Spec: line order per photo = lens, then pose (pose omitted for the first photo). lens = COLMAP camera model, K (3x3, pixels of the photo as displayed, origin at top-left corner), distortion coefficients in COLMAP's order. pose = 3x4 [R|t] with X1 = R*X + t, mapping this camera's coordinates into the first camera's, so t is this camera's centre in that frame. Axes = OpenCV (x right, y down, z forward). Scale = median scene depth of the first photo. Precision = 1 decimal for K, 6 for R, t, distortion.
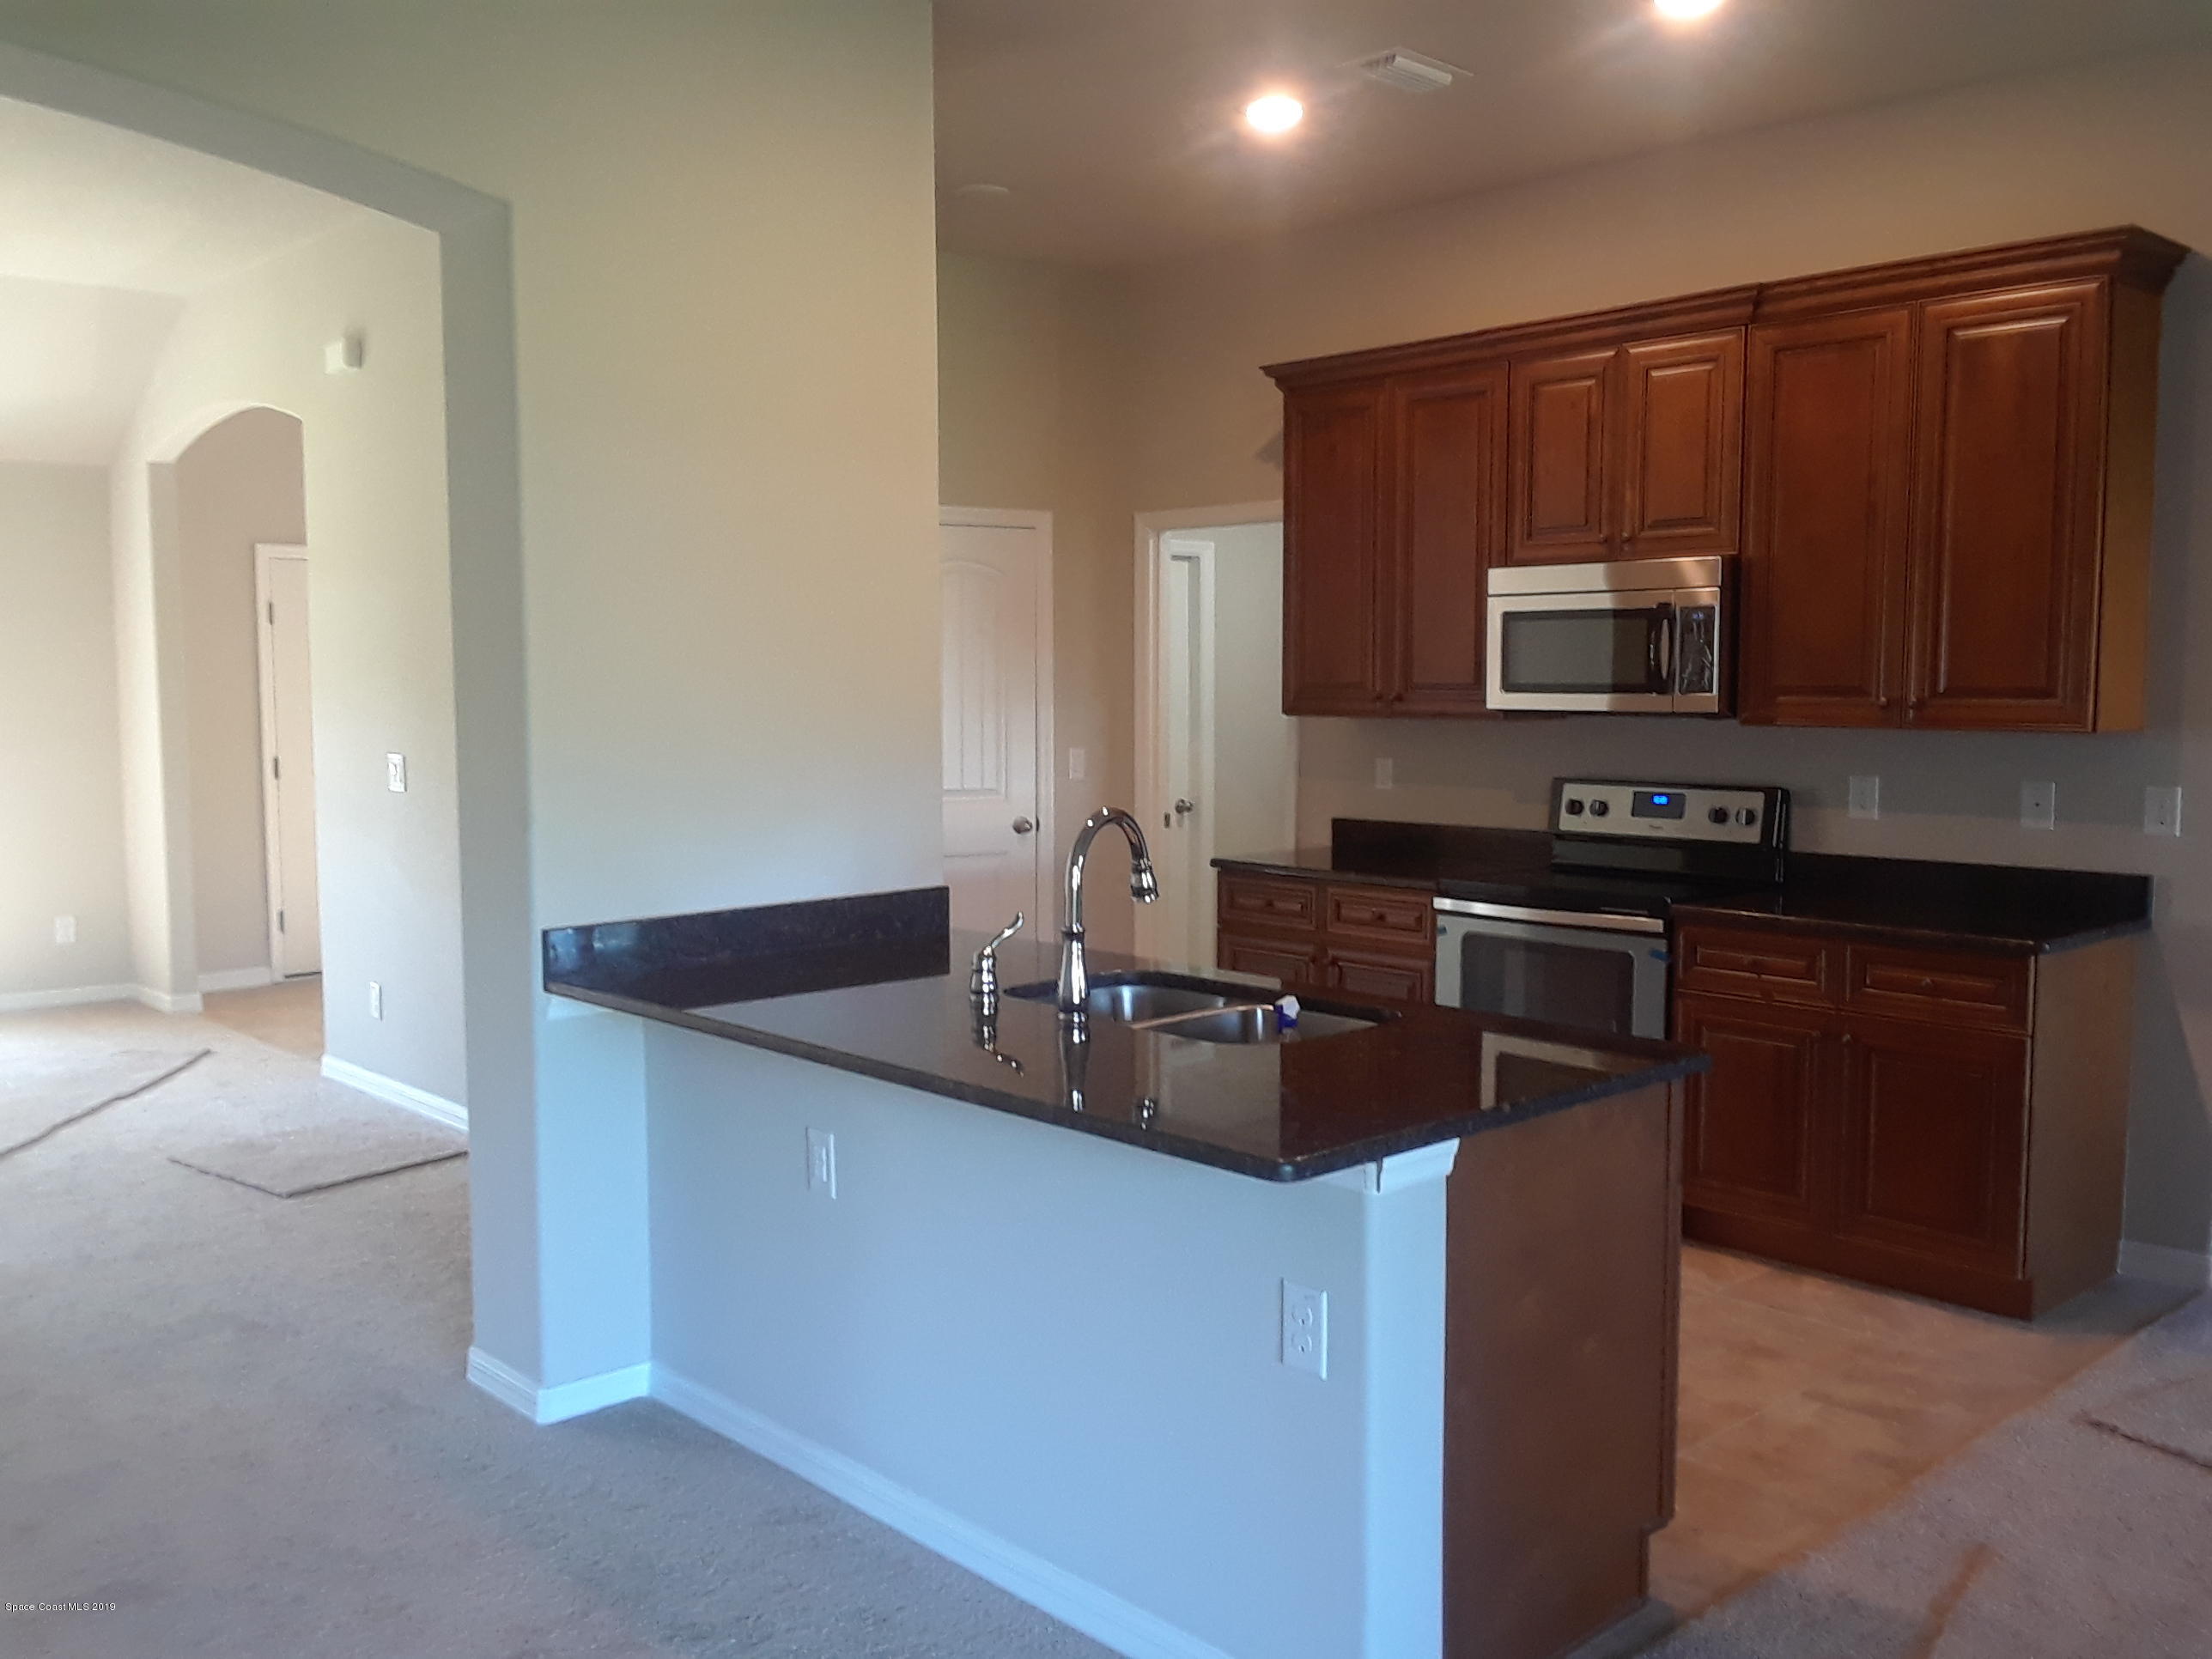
lens RADIAL K [[1943.4, 0, 1132.8], [0, 1943.4, 829.5], [0, 0, 1]] dist [0.047957, -0.071016]
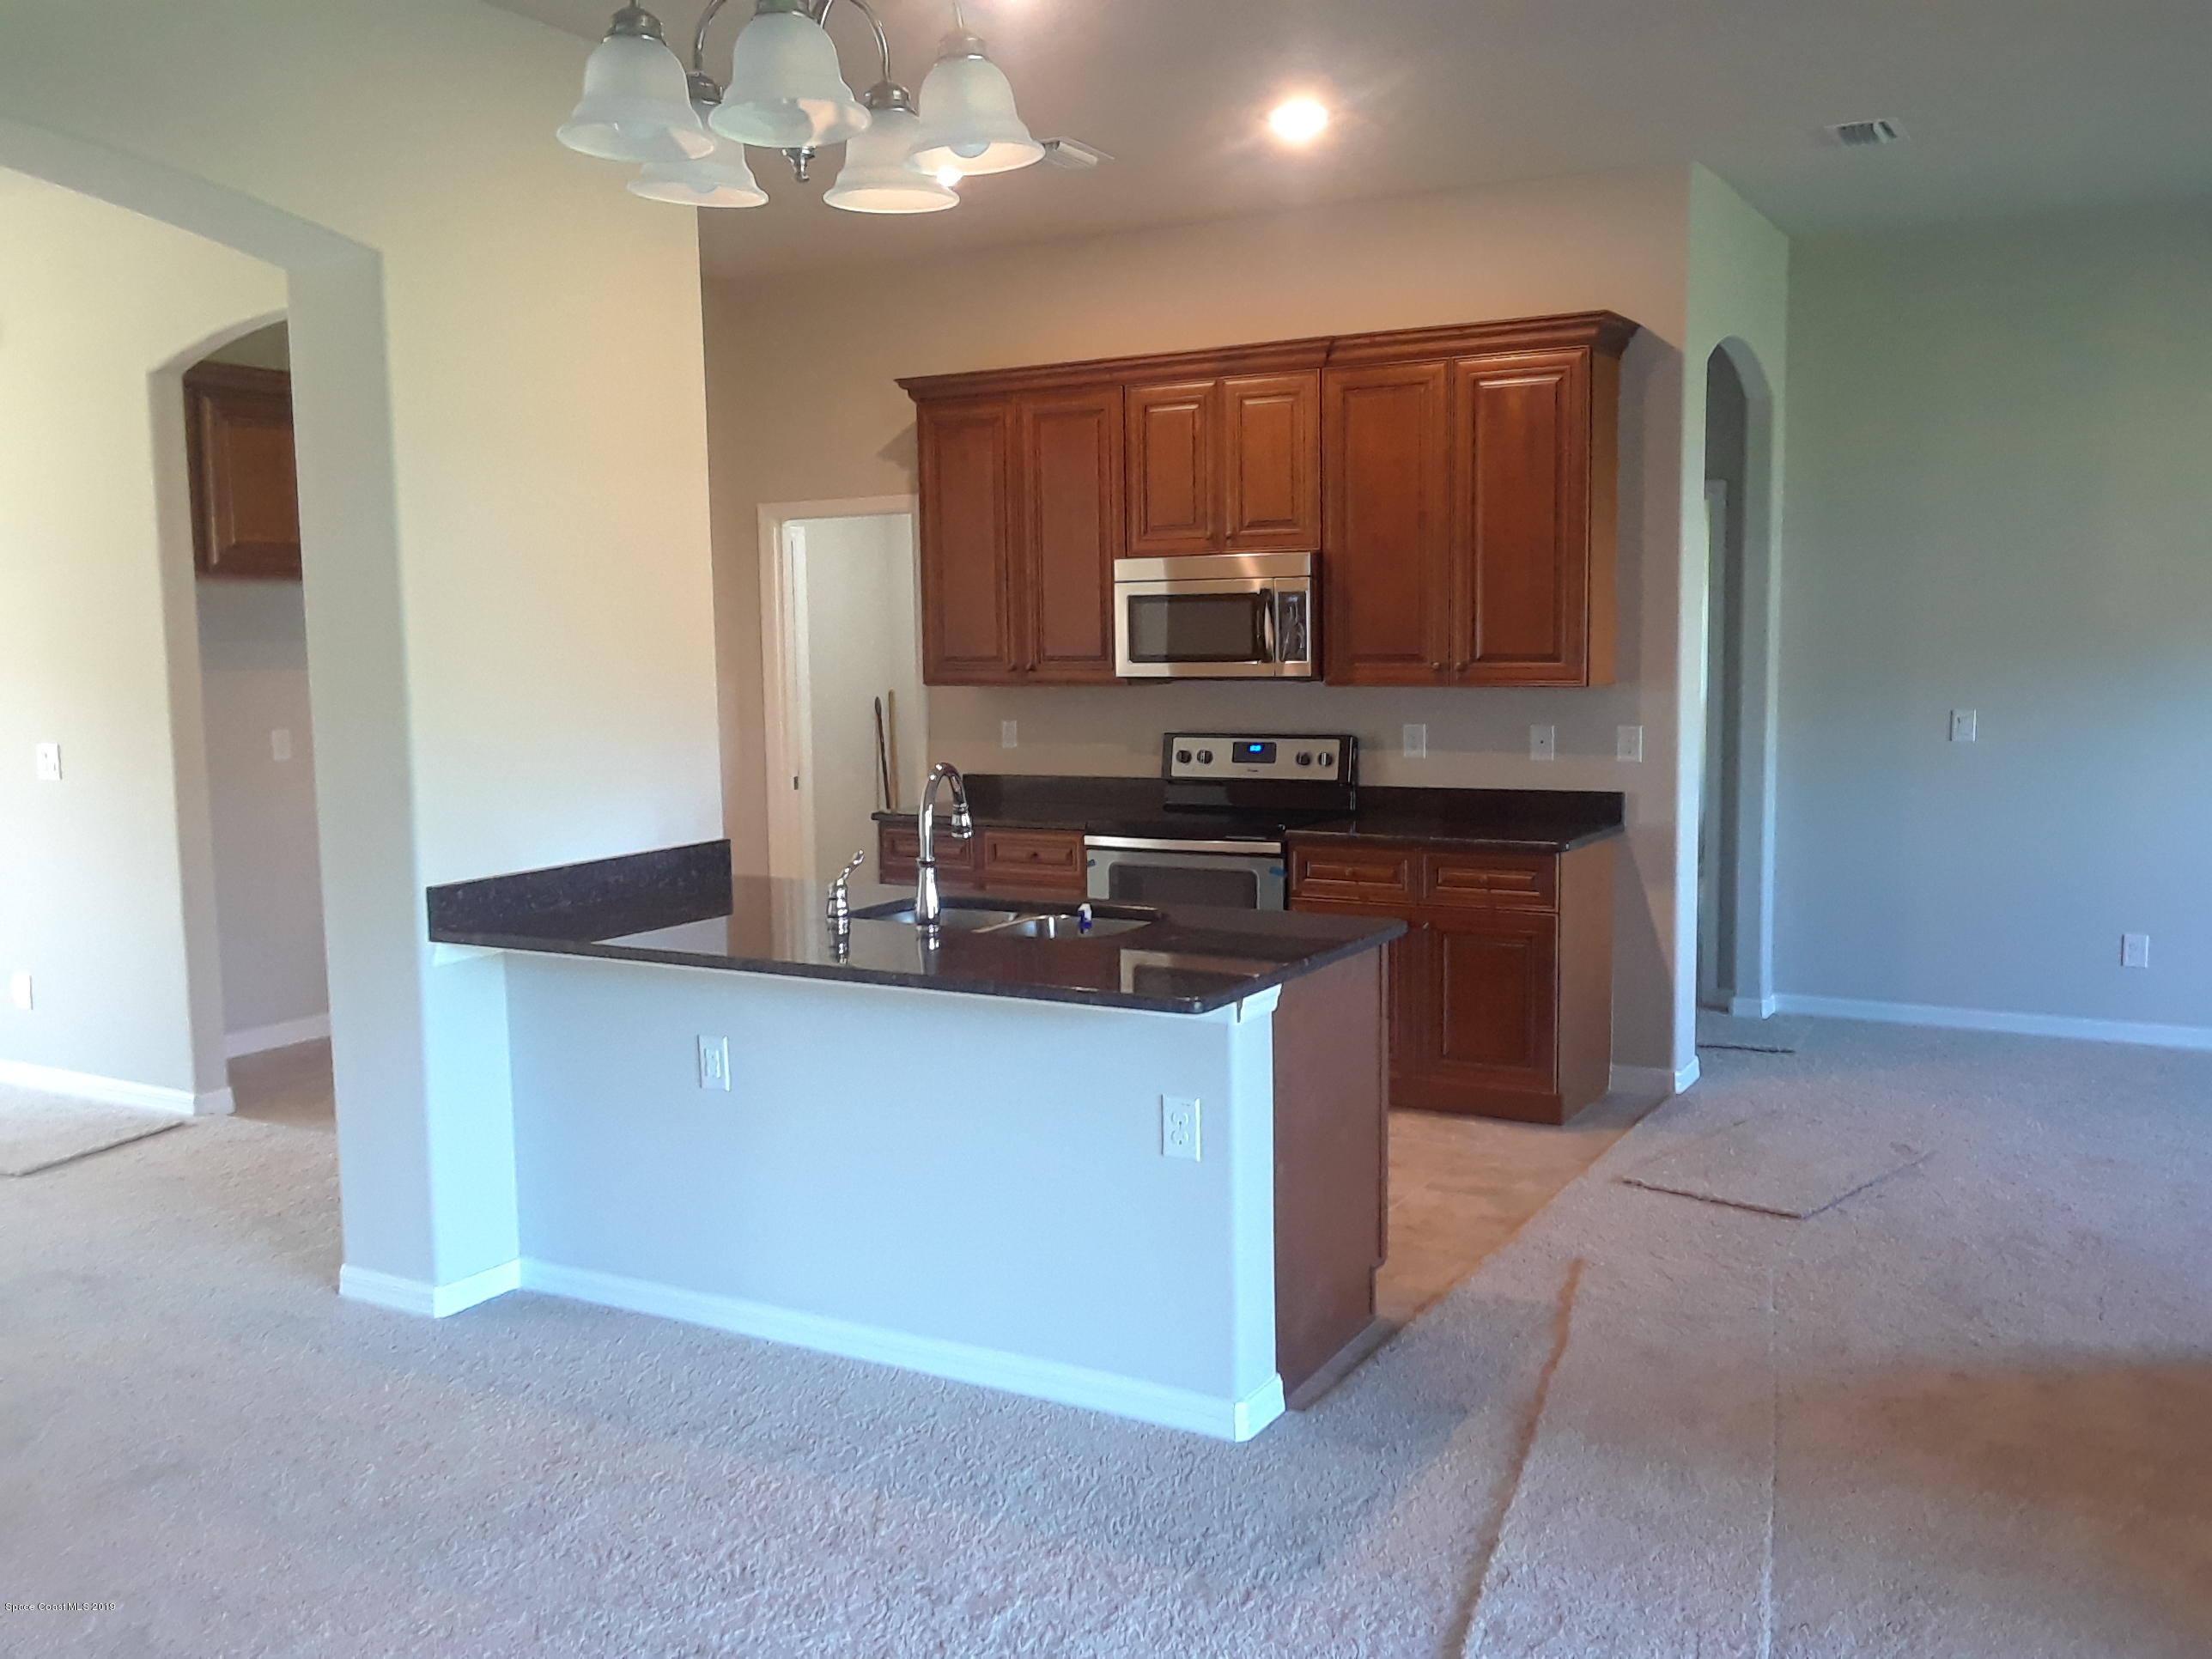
lens RADIAL K [[1938.7, 0, 1172.0], [0, 1938.7, 830.3], [0, 0, 1]] dist [0.035560, -0.067503]
pose [[0.950682, -0.044098, 0.307015, -0.169251], [0.038476, 0.998963, 0.024344, 0.005051], [-0.307770, -0.011331, 0.951393, -0.158924]]
